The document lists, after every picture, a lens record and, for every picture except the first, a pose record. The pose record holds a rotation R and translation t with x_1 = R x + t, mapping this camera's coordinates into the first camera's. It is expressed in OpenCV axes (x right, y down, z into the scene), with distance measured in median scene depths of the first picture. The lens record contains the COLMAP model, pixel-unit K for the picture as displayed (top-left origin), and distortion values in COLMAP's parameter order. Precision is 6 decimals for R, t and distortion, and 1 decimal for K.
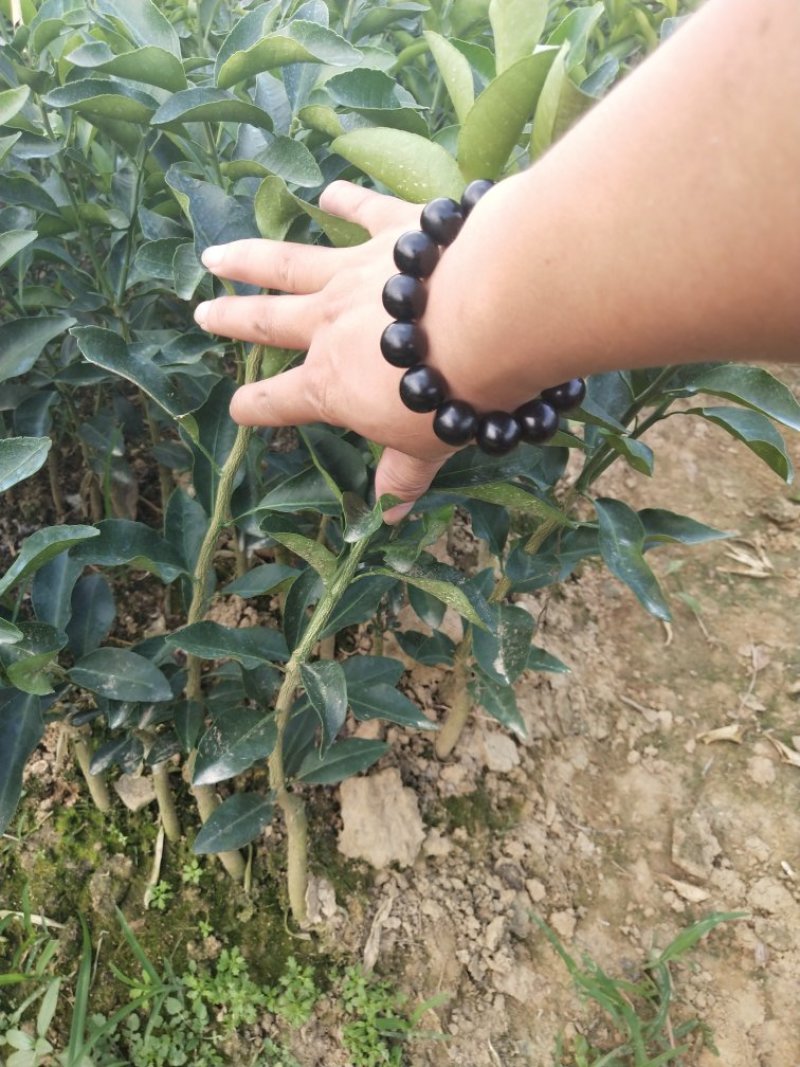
lens RADIAL K [[851.8, 0, 400.0], [0, 851.8, 533.5], [0, 0, 1]] dist [-0.013146, 0.004551]
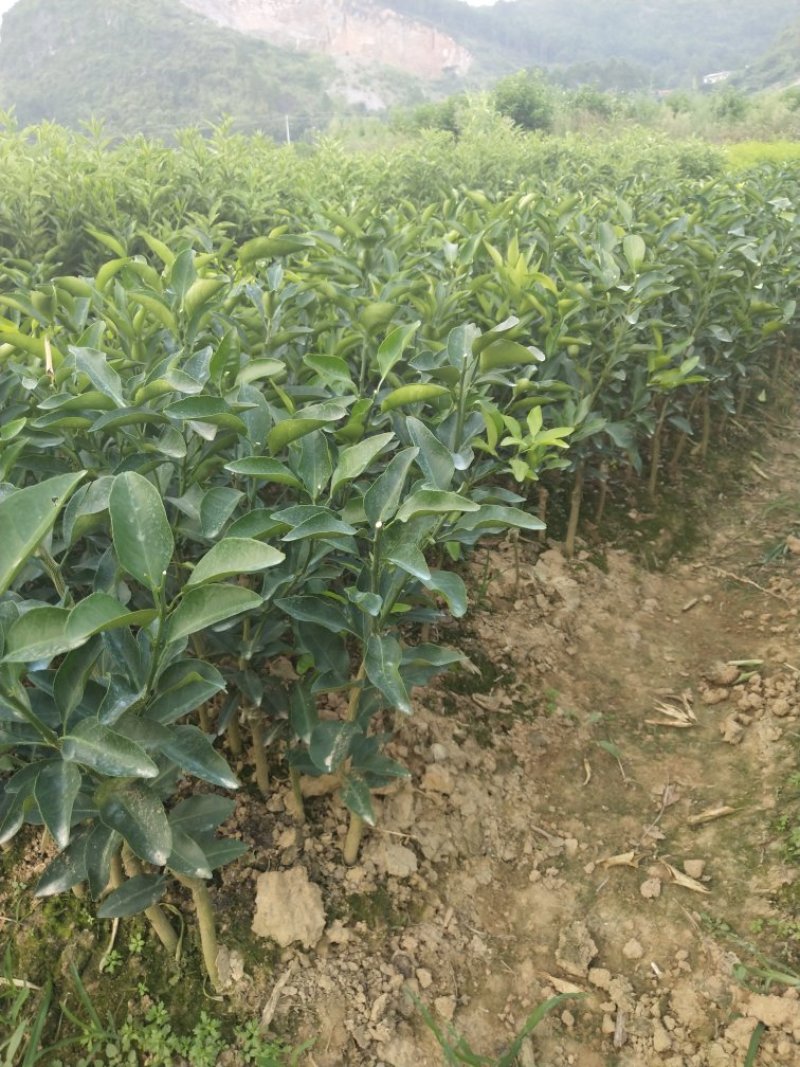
lens RADIAL K [[845.9, 0, 400.0], [0, 845.9, 533.5], [0, 0, 1]] dist [0.018983, 0.005911]
pose [[0.990628, -0.061612, -0.121905, 0.309098], [0.030368, 0.969496, -0.243217, 0.098643], [0.133171, 0.237235, 0.962281, -0.317025]]
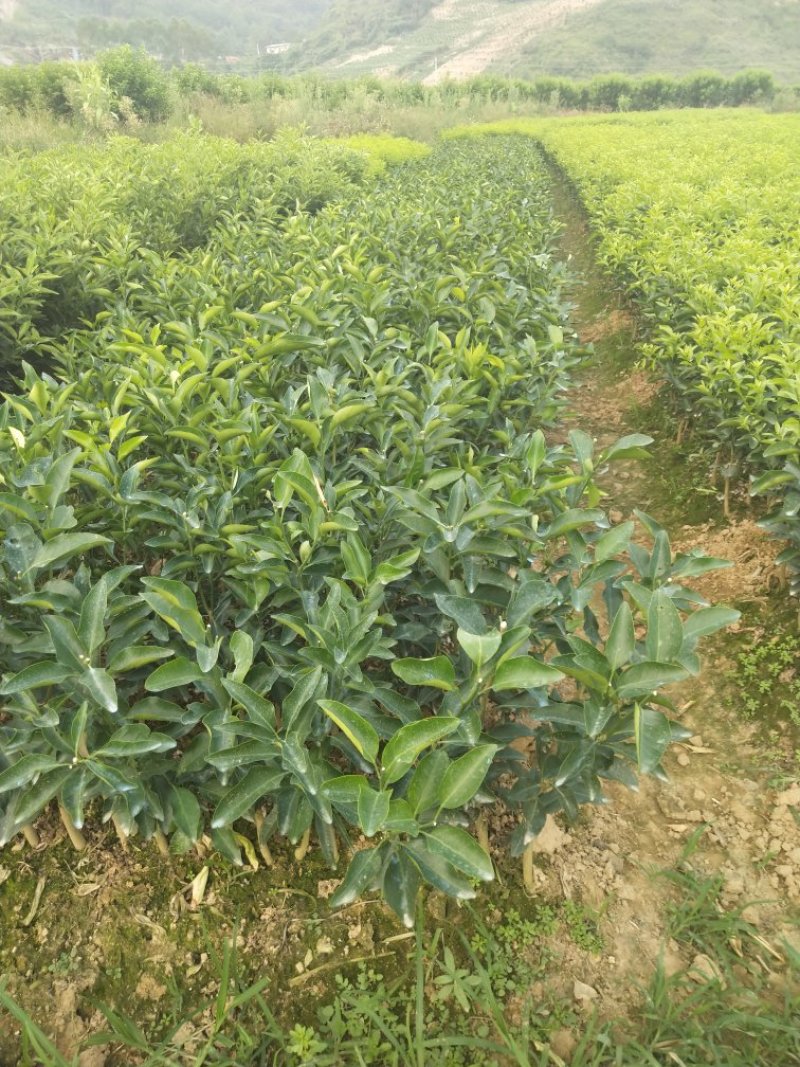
lens RADIAL K [[851.8, 0, 400.0], [0, 851.8, 533.5], [0, 0, 1]] dist [-0.013146, 0.004551]
pose [[0.930768, -0.220355, 0.291745, -0.679118], [0.269078, 0.953096, -0.138581, -0.116046], [-0.247524, 0.207489, 0.946404, -0.818512]]
